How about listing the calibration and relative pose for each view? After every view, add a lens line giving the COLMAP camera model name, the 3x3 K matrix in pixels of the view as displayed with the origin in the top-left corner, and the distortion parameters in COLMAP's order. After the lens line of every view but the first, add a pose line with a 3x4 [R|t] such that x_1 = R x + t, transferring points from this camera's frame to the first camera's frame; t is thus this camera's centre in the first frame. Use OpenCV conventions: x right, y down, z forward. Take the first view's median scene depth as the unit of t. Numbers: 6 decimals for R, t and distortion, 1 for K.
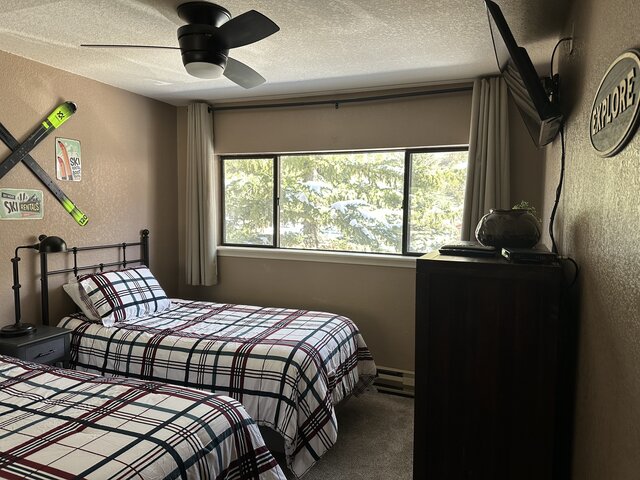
lens RADIAL K [[443.9, 0, 319.0], [0, 443.9, 241.4], [0, 0, 1]] dist [0.106343, -0.131849]
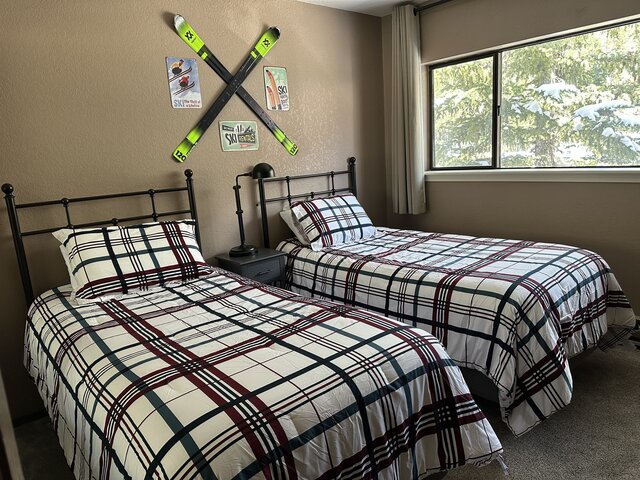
lens RADIAL K [[443.9, 0, 319.0], [0, 443.9, 241.4], [0, 0, 1]] dist [0.106343, -0.131849]
pose [[0.884752, 0.019871, -0.465639, 0.010961], [0.045343, 0.990681, 0.128433, 0.038814], [0.463852, -0.134745, 0.875606, 0.123219]]
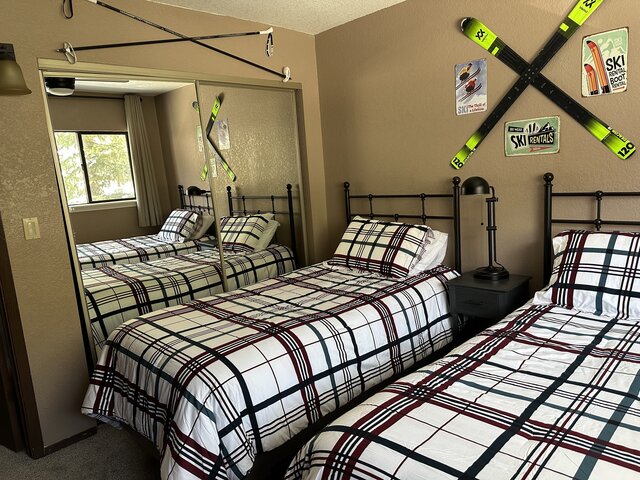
lens RADIAL K [[434.2, 0, 320.0], [0, 434.2, 240.0], [0, 0, 1]] dist [0.091775, -0.117227]
pose [[-0.389188, 0.160502, -0.907068, 0.297912], [-0.002027, 0.984552, 0.175082, -0.034989], [0.921156, 0.069978, -0.382851, 0.970597]]
